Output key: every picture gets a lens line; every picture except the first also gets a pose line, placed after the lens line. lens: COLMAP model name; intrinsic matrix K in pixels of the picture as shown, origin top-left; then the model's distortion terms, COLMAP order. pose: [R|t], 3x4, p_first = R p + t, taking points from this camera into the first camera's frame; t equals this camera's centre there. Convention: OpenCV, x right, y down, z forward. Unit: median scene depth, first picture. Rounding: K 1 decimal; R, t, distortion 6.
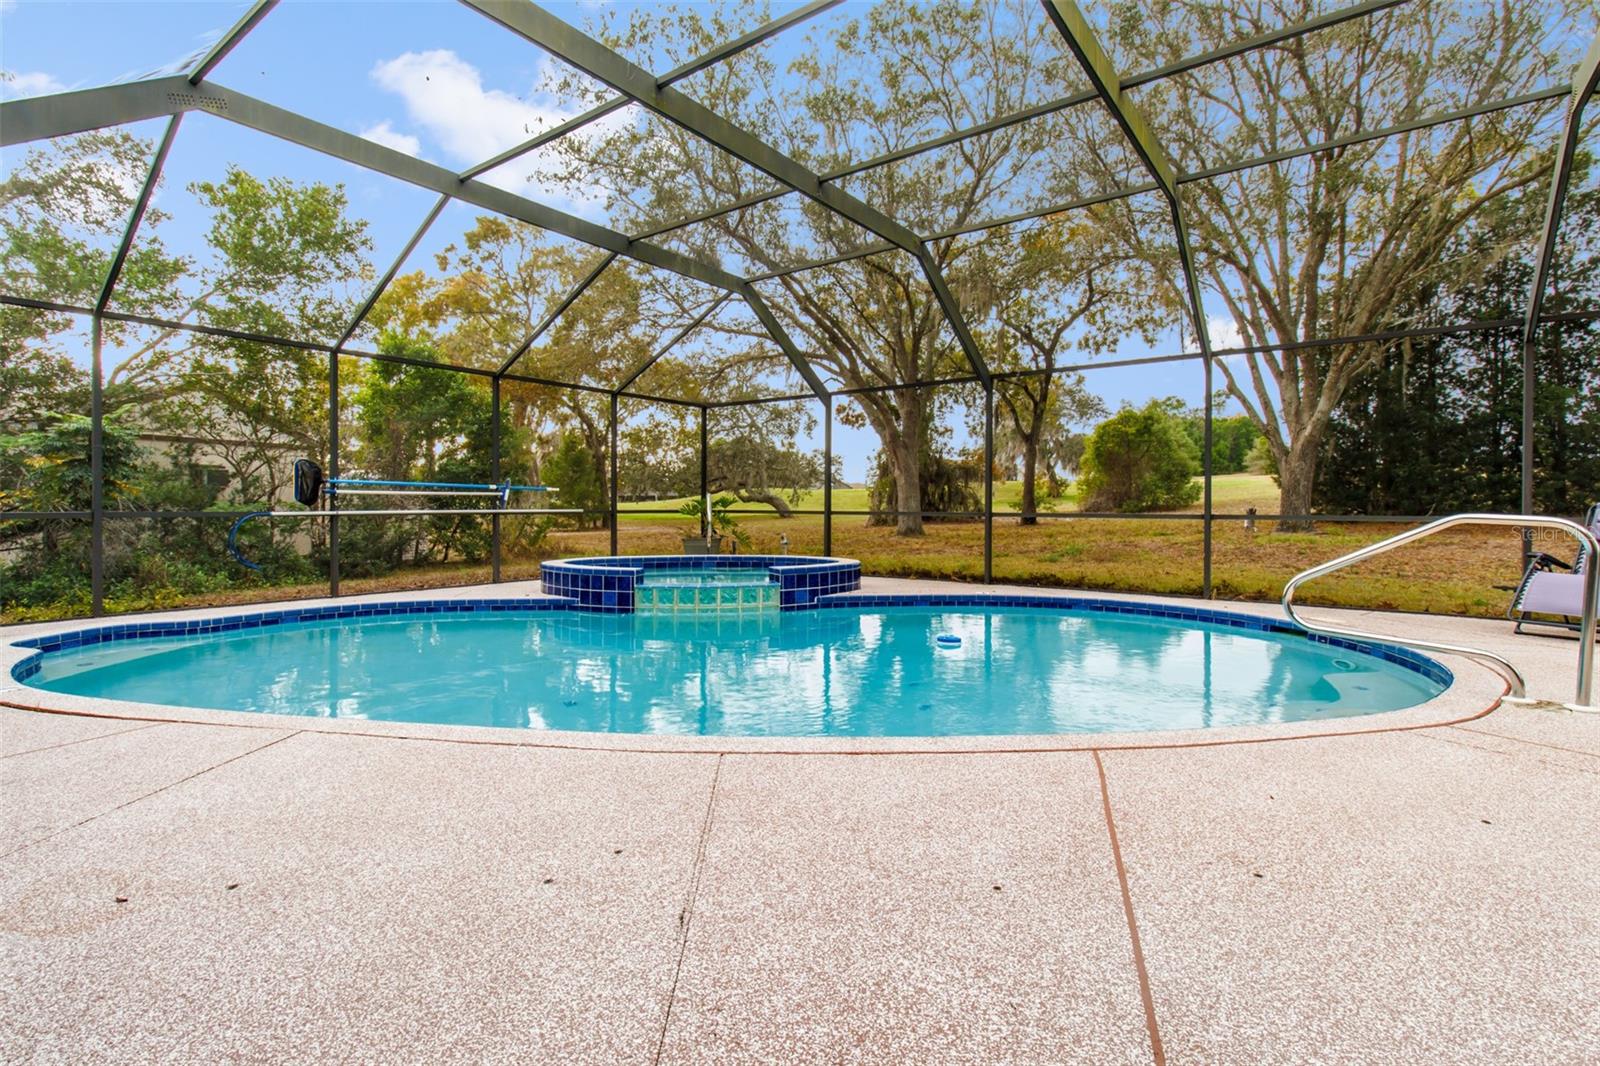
lens RADIAL K [[765.5, 0, 820.6], [0, 765.5, 498.2], [0, 0, 1]] dist [-0.003455, 0.002277]
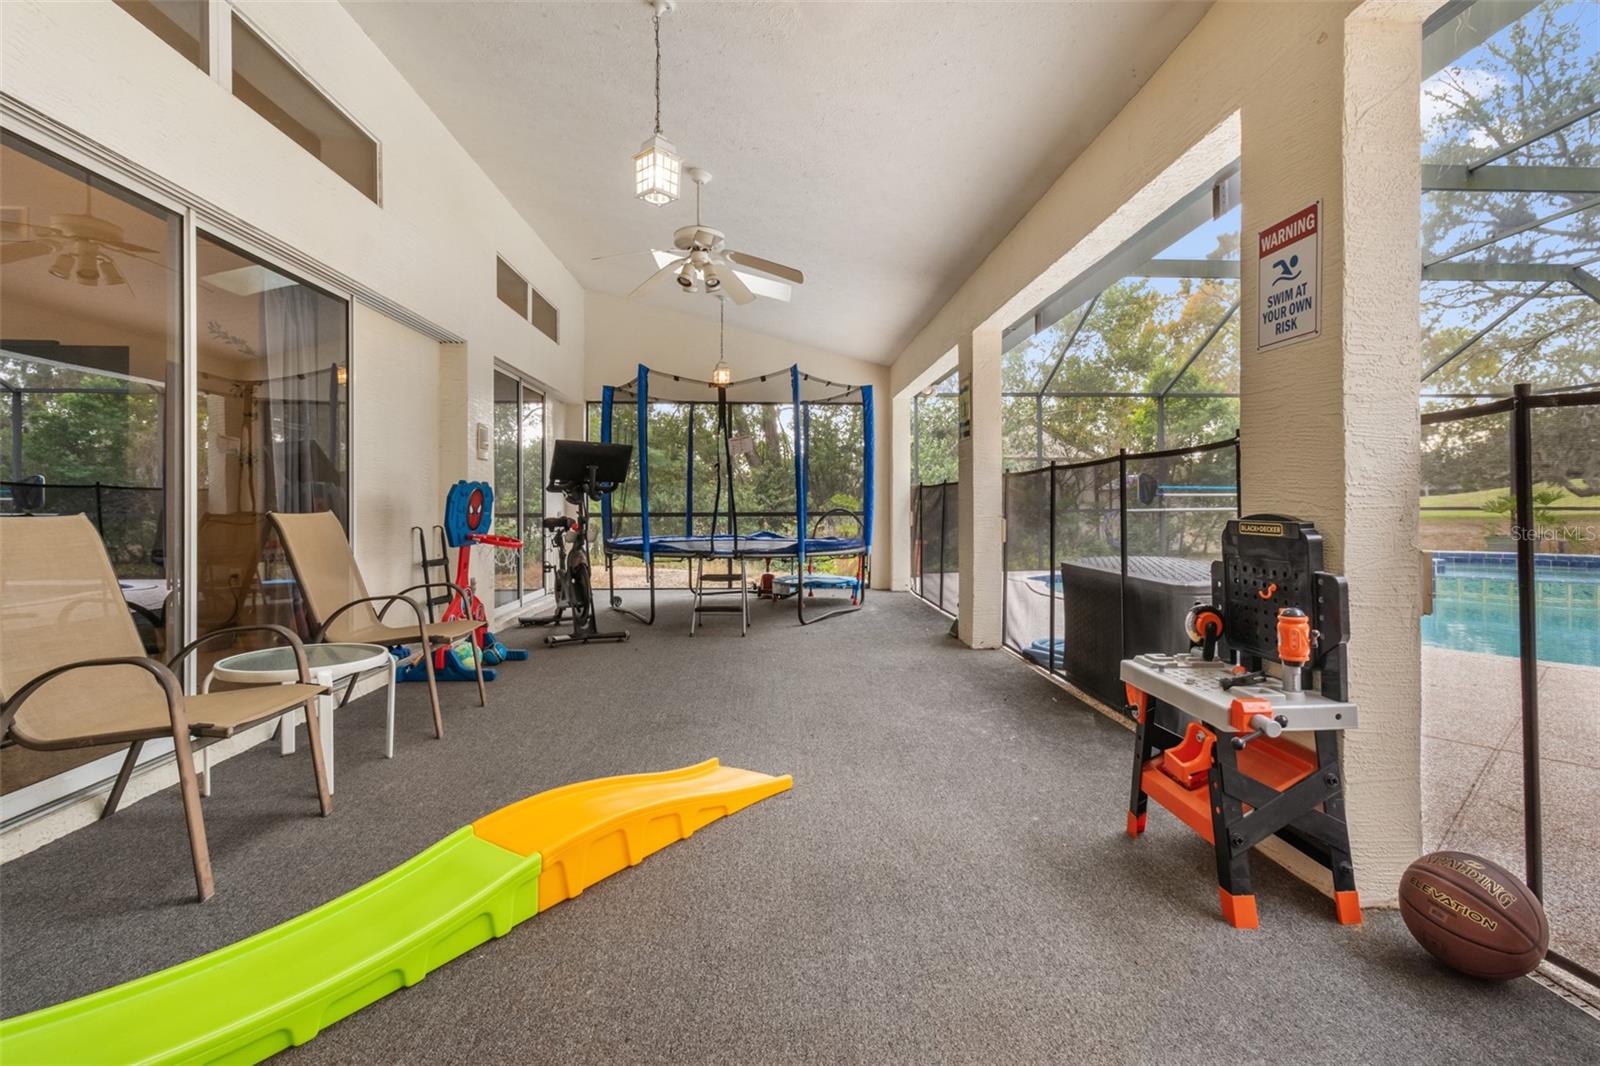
lens RADIAL K [[765.5, 0, 790.6], [0, 765.5, 493.6], [0, 0, 1]] dist [-0.003455, 0.002277]
pose [[0.620112, -0.017250, -0.784324, 0.042689], [0.014865, 0.999837, -0.010237, -0.005448], [0.784372, -0.005311, 0.620267, -0.361171]]
